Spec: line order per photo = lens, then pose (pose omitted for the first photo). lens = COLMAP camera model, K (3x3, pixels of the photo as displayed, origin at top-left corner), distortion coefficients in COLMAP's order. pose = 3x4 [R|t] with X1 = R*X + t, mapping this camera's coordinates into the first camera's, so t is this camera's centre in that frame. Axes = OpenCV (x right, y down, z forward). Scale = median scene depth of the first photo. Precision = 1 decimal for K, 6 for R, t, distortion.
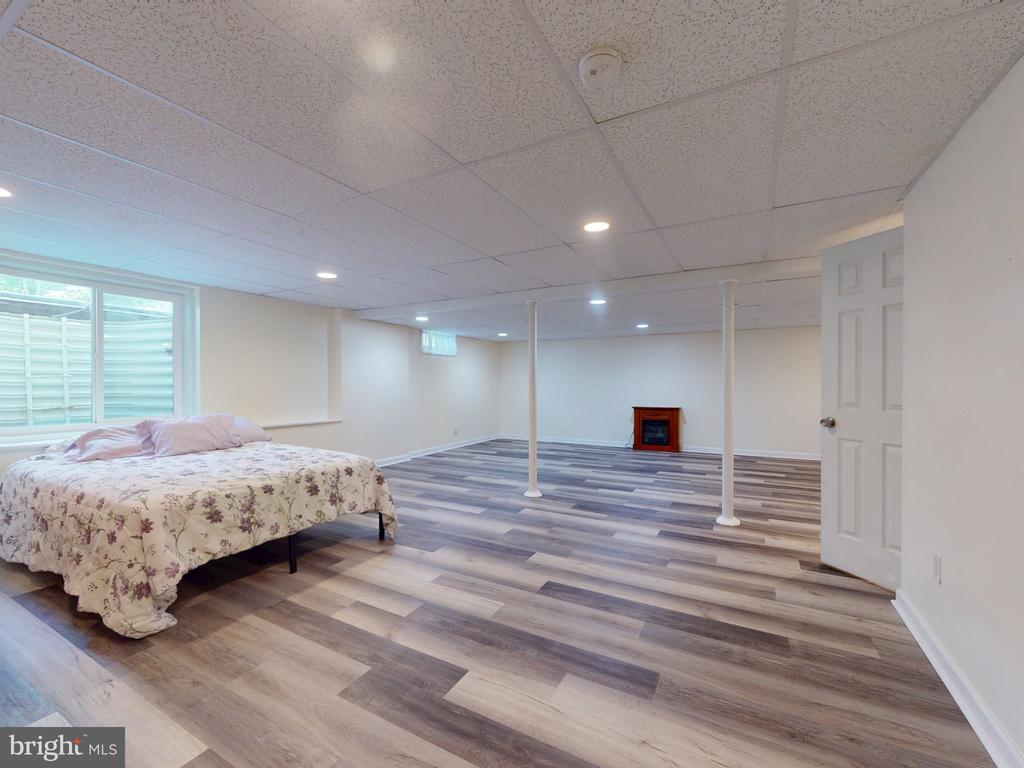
lens RADIAL K [[433.5, 0, 512.0], [0, 433.5, 384.0], [0, 0, 1]] dist [0.002069, -0.000212]
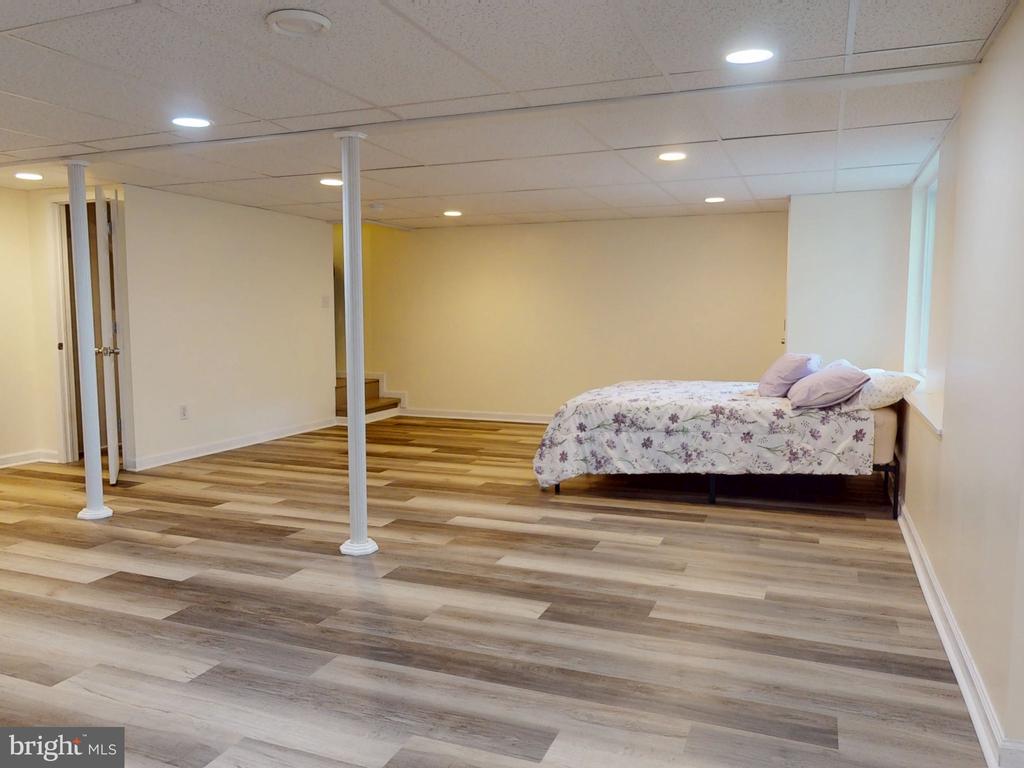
lens RADIAL K [[763.5, 0, 512.0], [0, 763.5, 384.0], [0, 0, 1]] dist [-0.001153, -0.000250]
pose [[-0.992527, 0.017935, -0.120698, -0.023370], [0.005016, 0.994300, 0.106498, -0.016696], [0.121920, 0.105096, -0.986960, 1.984770]]
